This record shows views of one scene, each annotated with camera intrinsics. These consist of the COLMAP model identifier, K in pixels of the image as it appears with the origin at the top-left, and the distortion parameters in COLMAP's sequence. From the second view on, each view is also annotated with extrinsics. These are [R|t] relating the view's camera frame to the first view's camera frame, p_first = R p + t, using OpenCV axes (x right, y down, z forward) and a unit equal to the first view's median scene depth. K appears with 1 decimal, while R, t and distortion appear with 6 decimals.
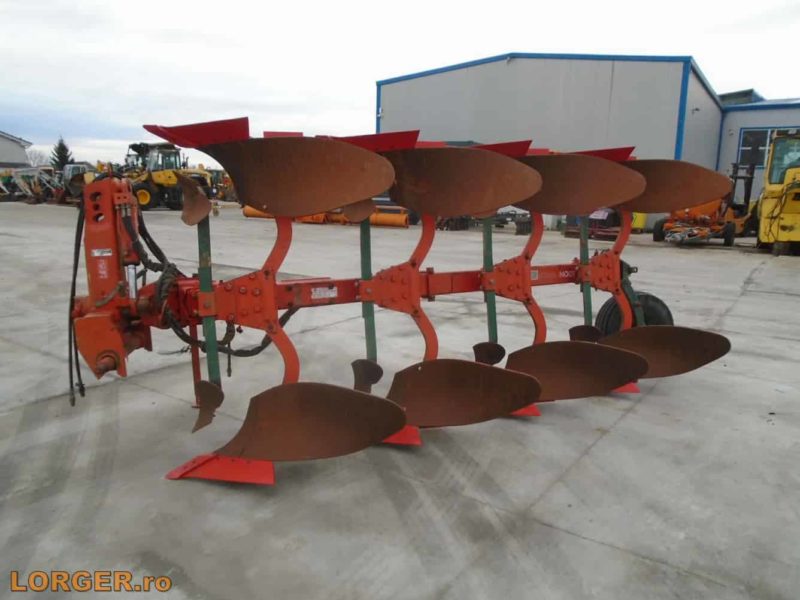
lens RADIAL K [[616.4, 0, 400.0], [0, 616.4, 300.0], [0, 0, 1]] dist [-0.005093, 0.000620]
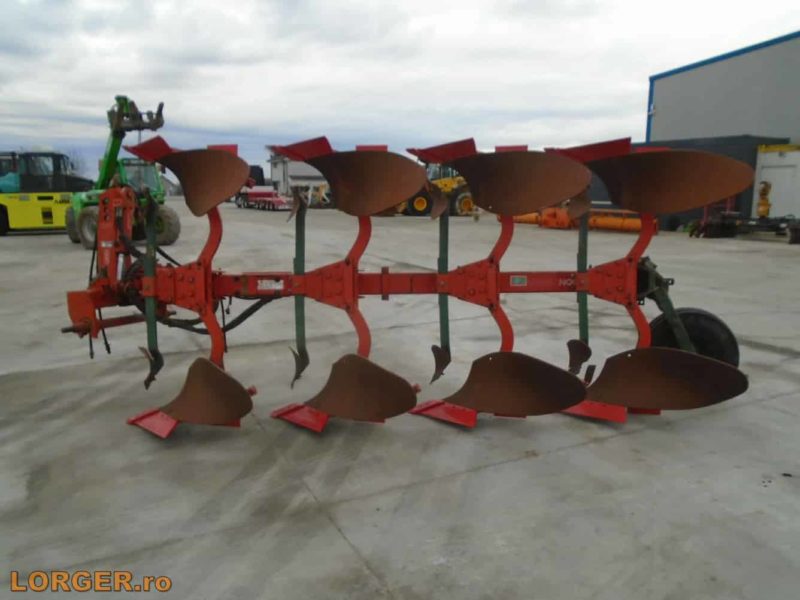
lens RADIAL K [[616.4, 0, 400.0], [0, 616.4, 300.0], [0, 0, 1]] dist [-0.005093, 0.000620]
pose [[0.885810, 0.061478, -0.459957, 0.615050], [-0.065766, 0.997813, 0.006714, -0.007337], [0.459364, 0.024303, 0.887916, 0.111415]]
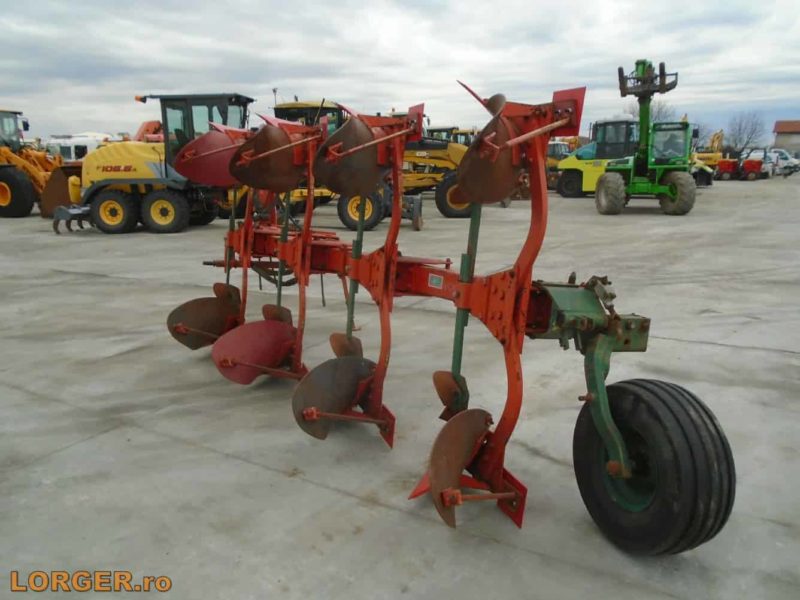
lens RADIAL K [[616.4, 0, 400.0], [0, 616.4, 300.0], [0, 0, 1]] dist [-0.005093, 0.000620]
pose [[0.082114, 0.201300, -0.976082, 1.165415], [-0.162582, 0.968975, 0.186157, -0.185990], [0.983272, 0.143407, 0.112294, 1.111750]]
